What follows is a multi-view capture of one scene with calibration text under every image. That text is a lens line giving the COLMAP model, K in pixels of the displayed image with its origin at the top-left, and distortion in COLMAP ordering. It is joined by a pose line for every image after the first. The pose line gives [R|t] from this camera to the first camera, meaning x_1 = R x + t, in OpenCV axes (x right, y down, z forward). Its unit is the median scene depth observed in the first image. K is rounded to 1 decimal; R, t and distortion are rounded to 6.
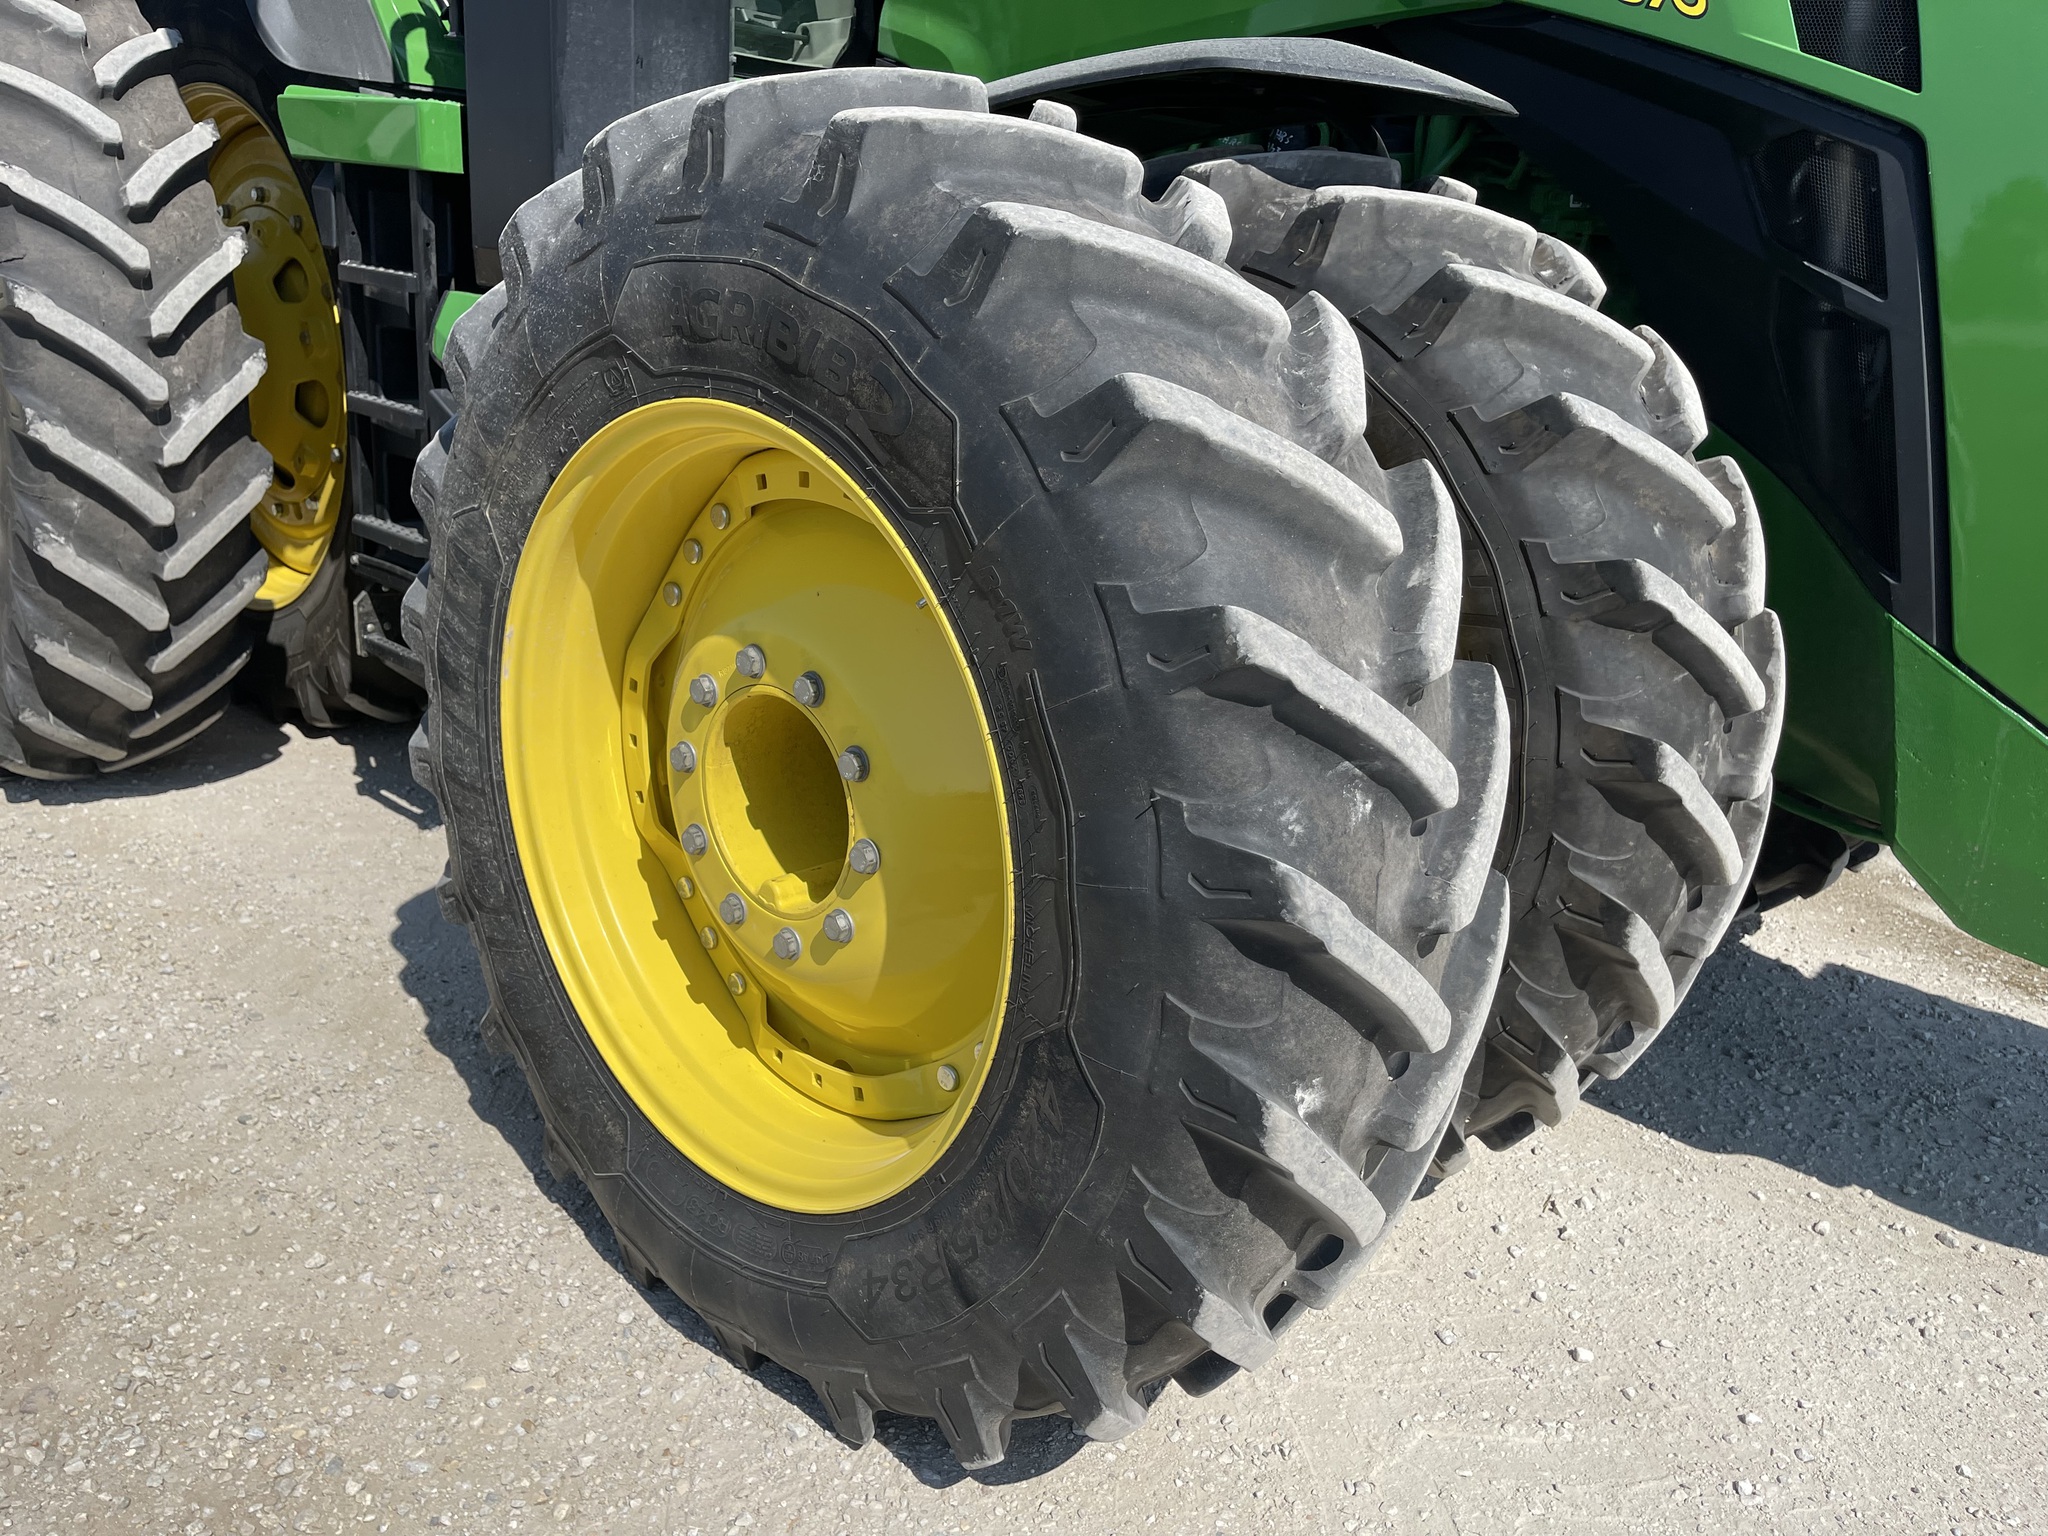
lens RADIAL K [[1593.9, 0, 1018.3], [0, 1593.9, 755.9], [0, 0, 1]] dist [0.068341, -0.097881]
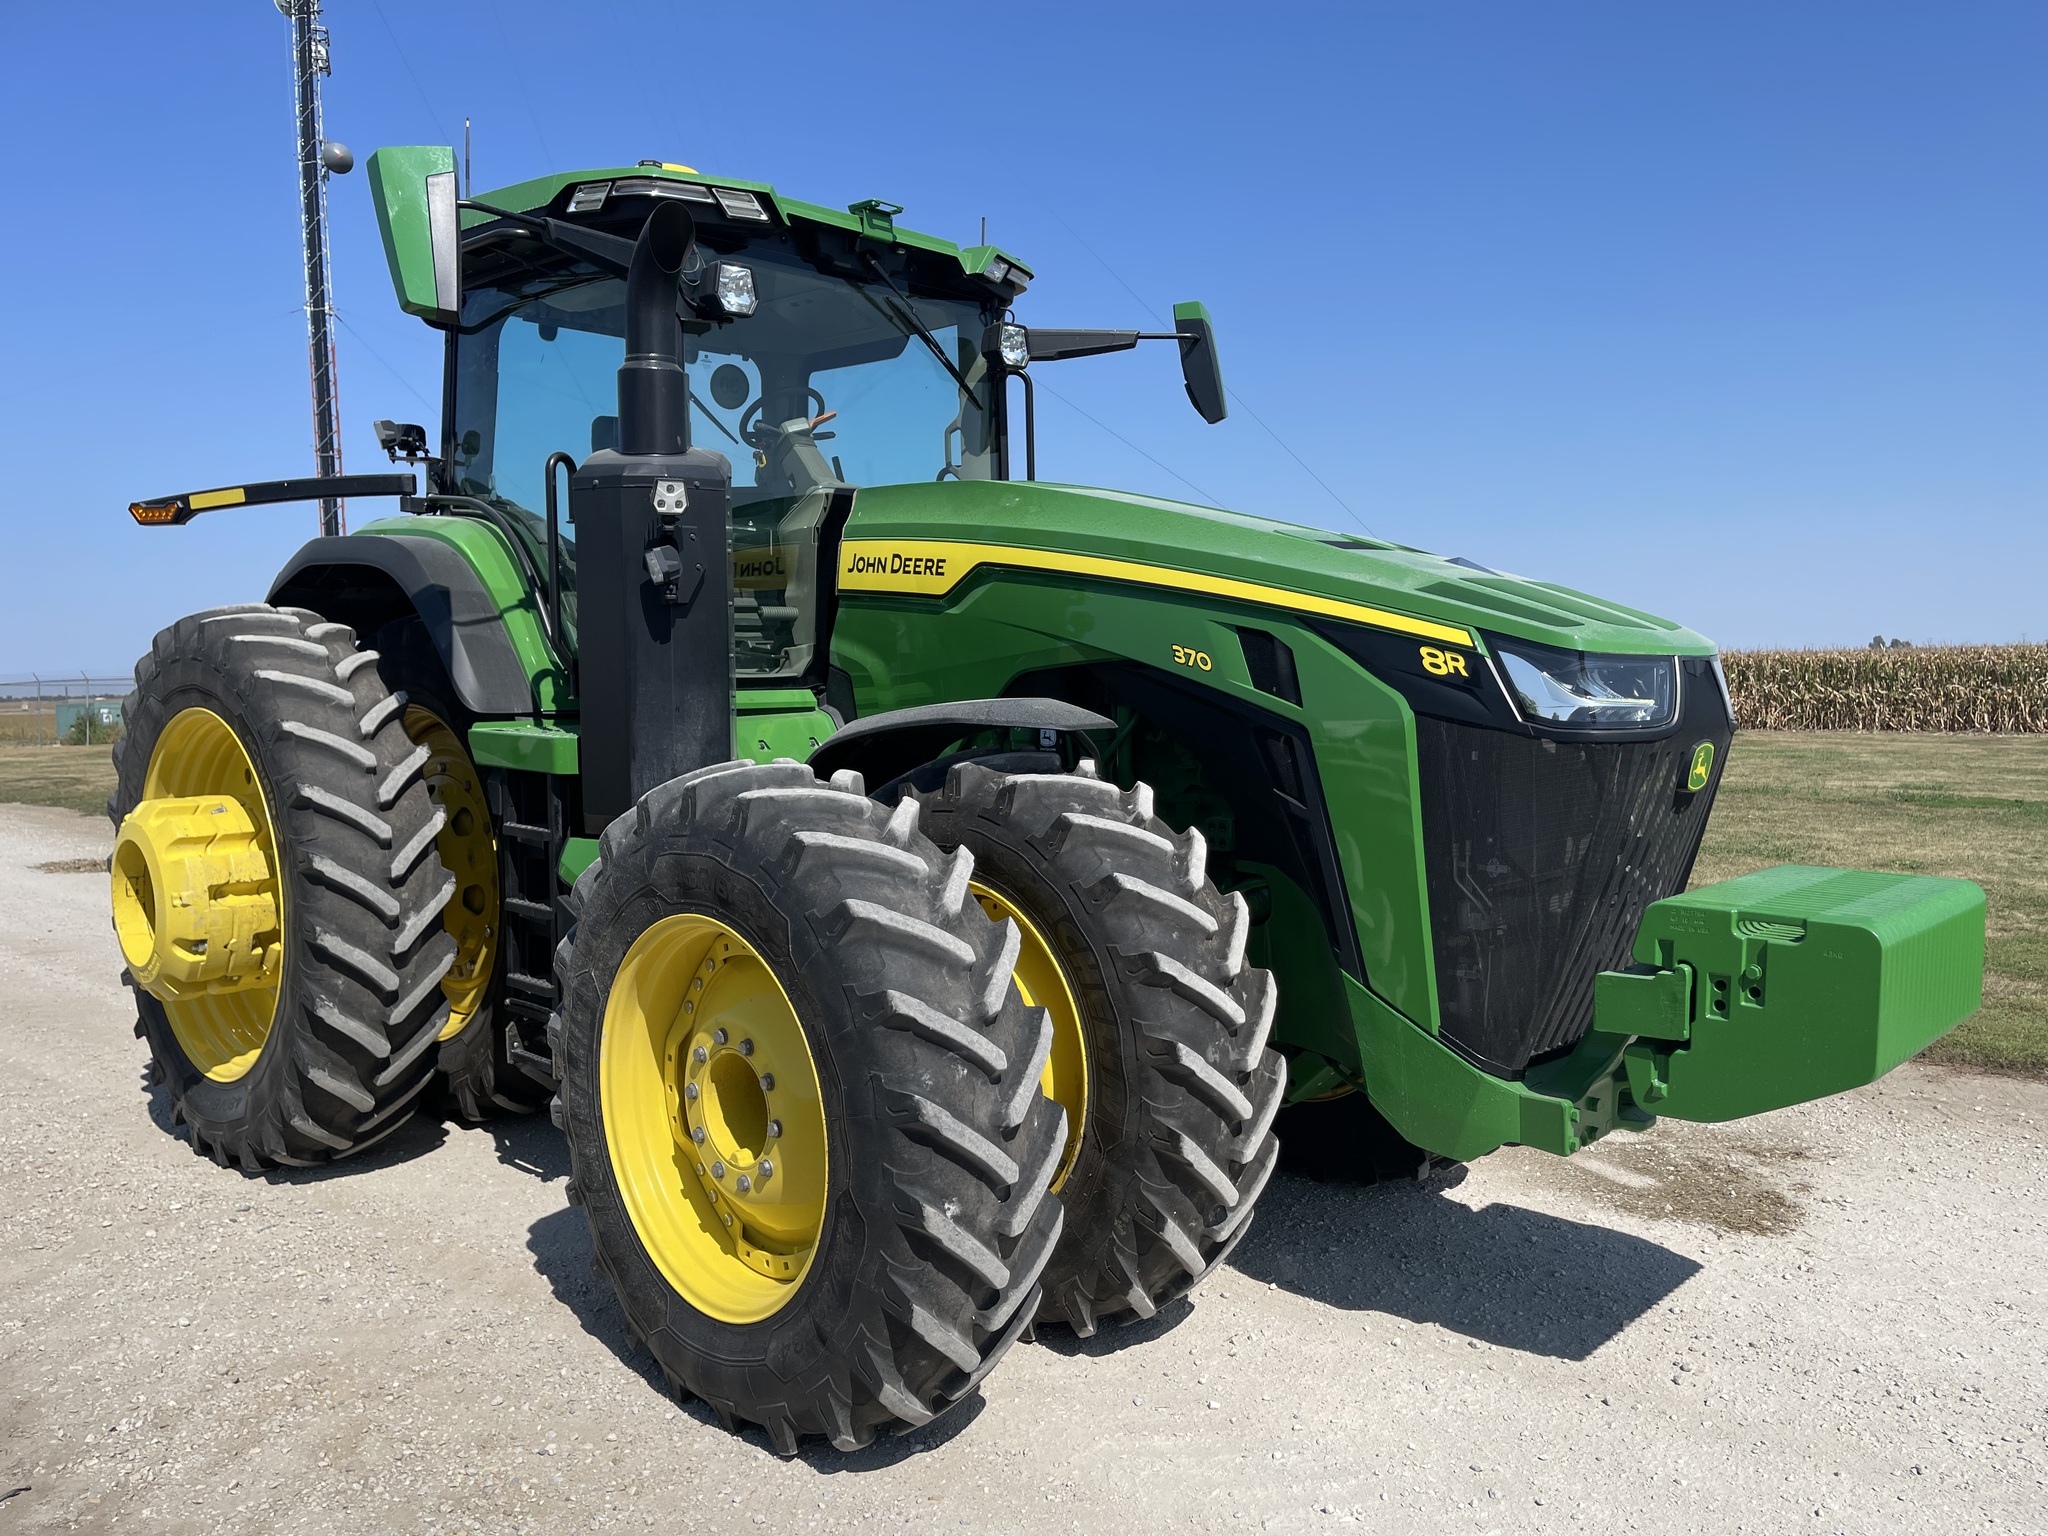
lens RADIAL K [[1593.9, 0, 1037.9], [0, 1593.9, 770.5], [0, 0, 1]] dist [0.068341, -0.097881]
pose [[0.996109, -0.080859, -0.035064, 0.296938], [0.070436, 0.969502, -0.234745, 0.106679], [0.052976, 0.231362, 0.971424, -0.918500]]
